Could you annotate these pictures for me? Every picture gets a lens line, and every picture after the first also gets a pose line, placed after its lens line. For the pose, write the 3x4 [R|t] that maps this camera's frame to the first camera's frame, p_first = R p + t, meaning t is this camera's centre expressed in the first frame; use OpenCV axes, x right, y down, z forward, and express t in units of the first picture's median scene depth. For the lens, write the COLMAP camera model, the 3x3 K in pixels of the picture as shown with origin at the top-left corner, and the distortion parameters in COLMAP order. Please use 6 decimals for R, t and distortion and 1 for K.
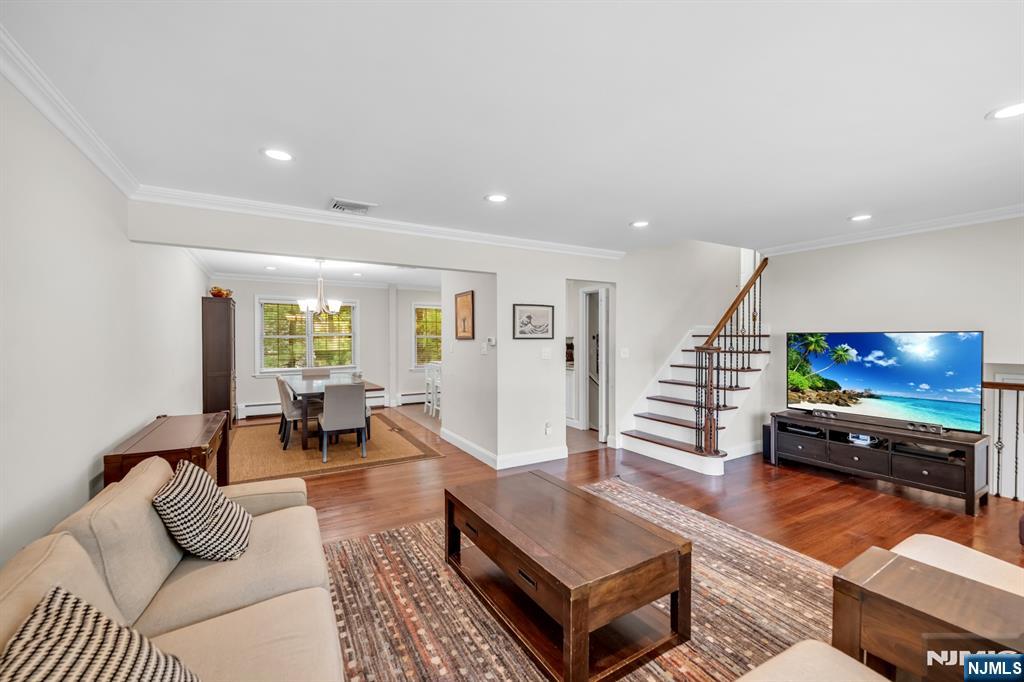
lens RADIAL K [[424.8, 0, 514.4], [0, 424.8, 337.3], [0, 0, 1]] dist [-0.000453, -0.000004]
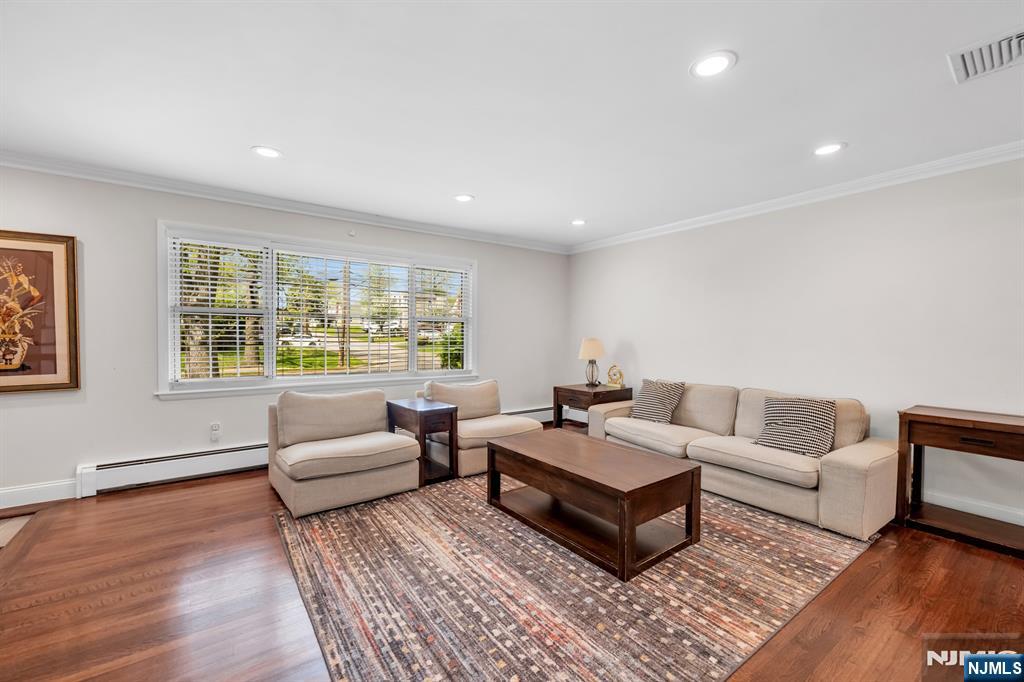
lens RADIAL K [[424.8, 0, 514.4], [0, 424.8, 337.3], [0, 0, 1]] dist [-0.000453, -0.000004]
pose [[-0.994747, -0.007162, -0.102116, 0.379145], [-0.008069, 0.999932, 0.008467, 0.063798], [0.102048, 0.009247, -0.994737, 2.032448]]
